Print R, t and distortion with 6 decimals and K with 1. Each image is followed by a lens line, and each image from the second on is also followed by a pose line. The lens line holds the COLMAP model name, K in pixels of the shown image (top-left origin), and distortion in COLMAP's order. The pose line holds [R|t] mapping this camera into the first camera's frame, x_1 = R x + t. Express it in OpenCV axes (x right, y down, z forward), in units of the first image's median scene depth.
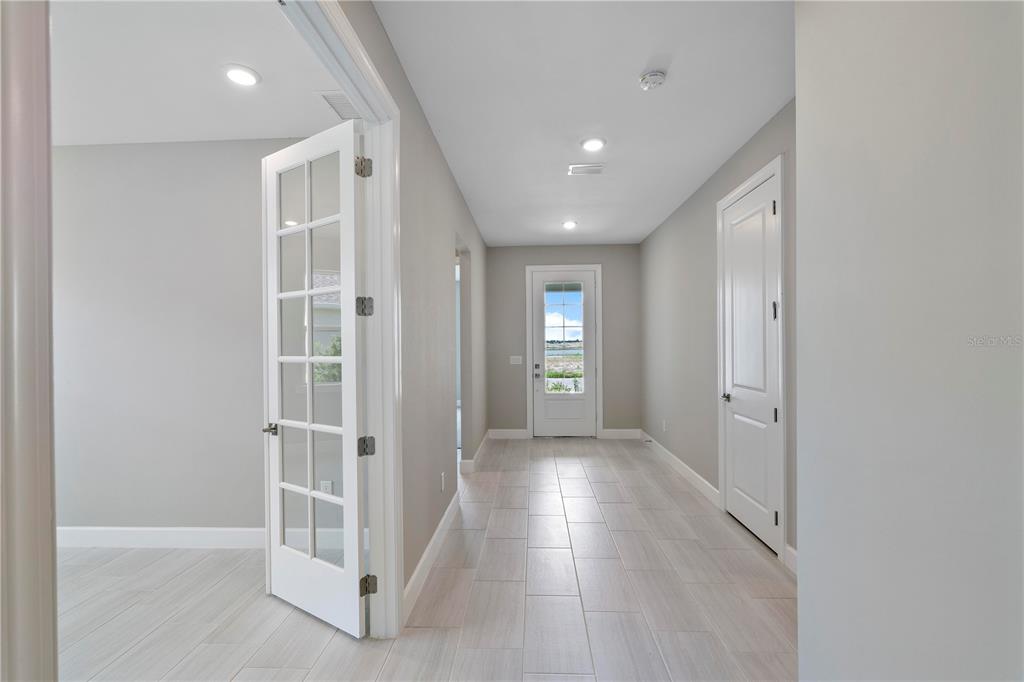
lens RADIAL K [[466.2, 0, 511.7], [0, 466.2, 346.3], [0, 0, 1]] dist [-0.001978, 0.001614]
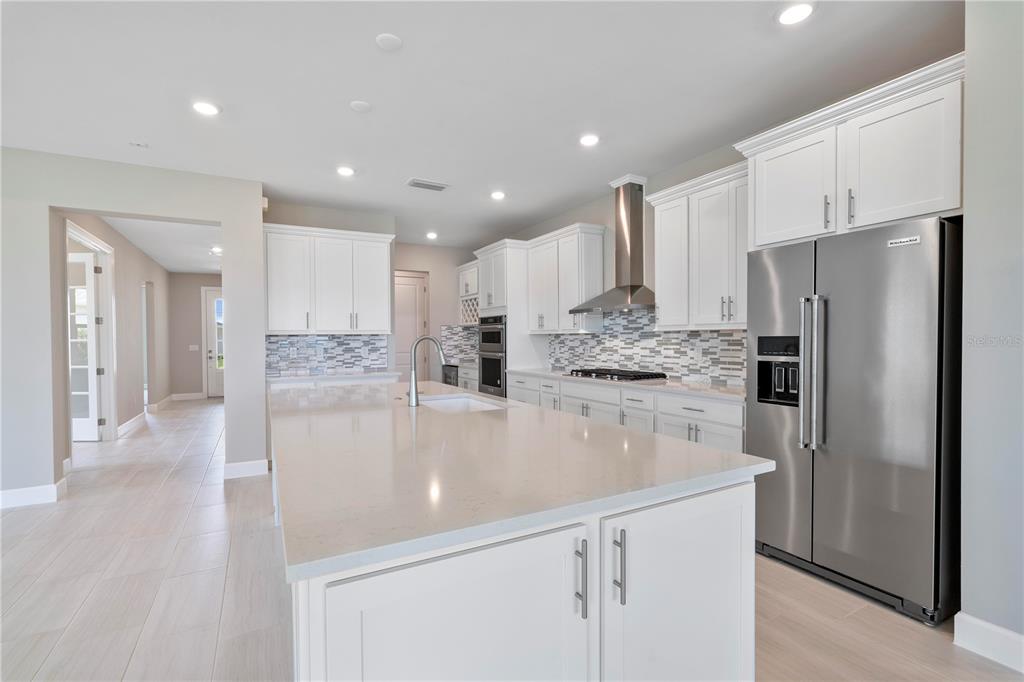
lens RADIAL K [[466.2, 0, 511.7], [0, 466.2, 346.3], [0, 0, 1]] dist [-0.001978, 0.001614]
pose [[0.856228, -0.000593, 0.516598, 0.311726], [-0.003792, 0.999965, 0.007432, 0.026510], [-0.516584, -0.008323, 0.856196, -2.334683]]
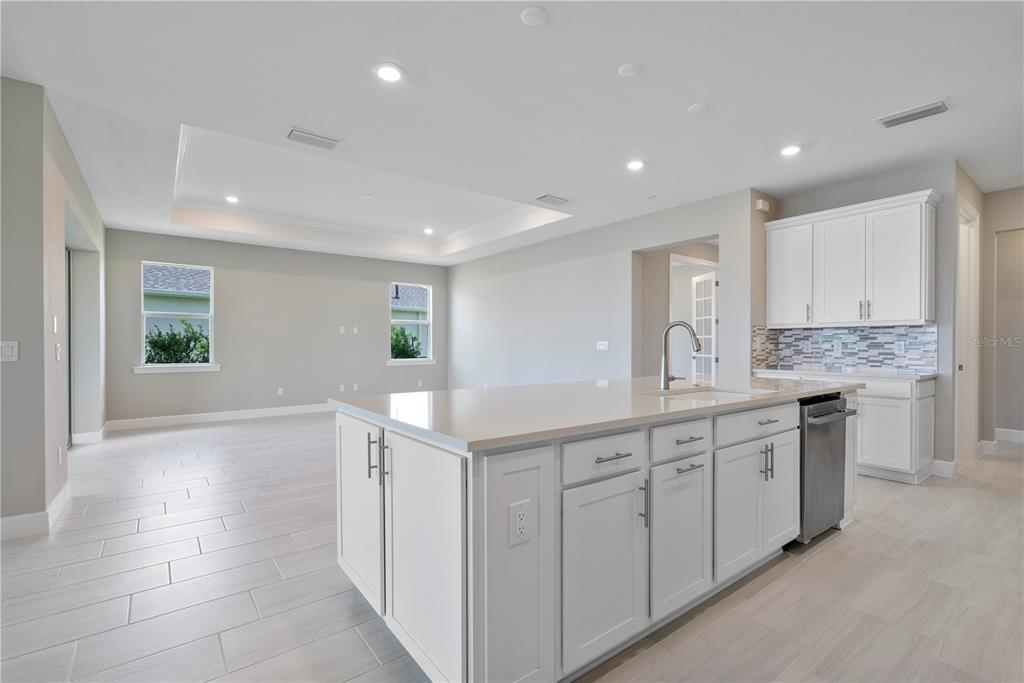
lens RADIAL K [[466.2, 0, 511.7], [0, 466.2, 346.8], [0, 0, 1]] dist [-0.001978, 0.001614]
pose [[0.645749, 0.017728, -0.763344, 1.273755], [-0.003732, 0.999792, 0.020062, 0.037776], [0.763541, -0.010106, 0.645681, -2.304873]]
